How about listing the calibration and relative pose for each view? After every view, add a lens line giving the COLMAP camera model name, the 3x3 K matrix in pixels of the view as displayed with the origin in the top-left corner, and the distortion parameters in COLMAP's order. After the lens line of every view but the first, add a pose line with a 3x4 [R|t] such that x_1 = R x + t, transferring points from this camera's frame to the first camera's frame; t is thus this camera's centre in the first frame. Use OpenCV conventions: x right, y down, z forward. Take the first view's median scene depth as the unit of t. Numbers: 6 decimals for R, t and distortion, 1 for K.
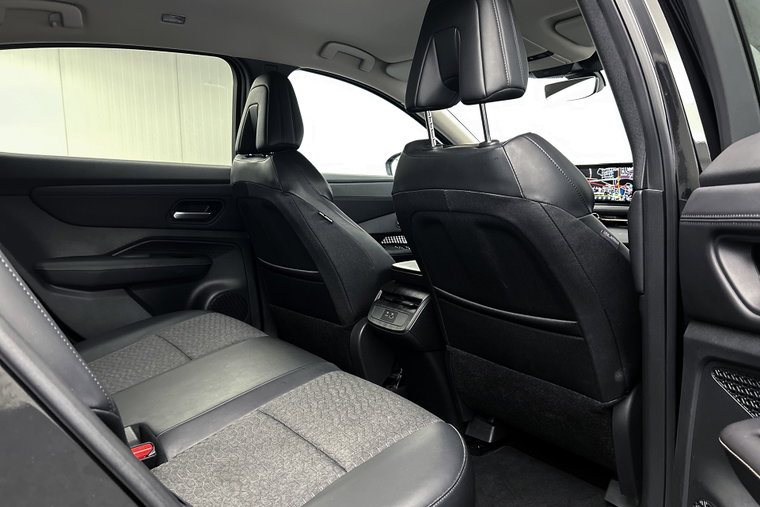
lens RADIAL K [[576.7, 0, 377.1], [0, 576.7, 254.4], [0, 0, 1]] dist [0.060348, -0.070889]
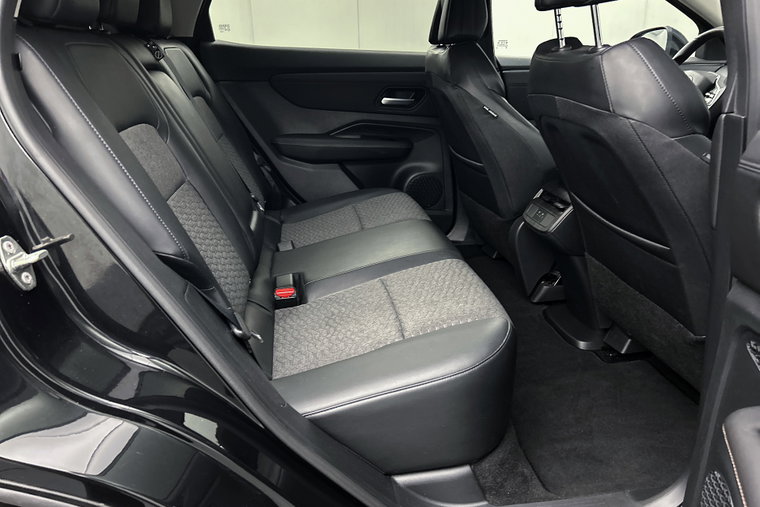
lens RADIAL K [[576.7, 0, 381.6], [0, 576.7, 256.1], [0, 0, 1]] dist [0.060348, -0.070889]
pose [[0.885257, 0.157697, -0.437552, 0.221262], [-0.060178, 0.971694, 0.228452, -0.038252], [0.461193, -0.175907, 0.869688, -0.026765]]
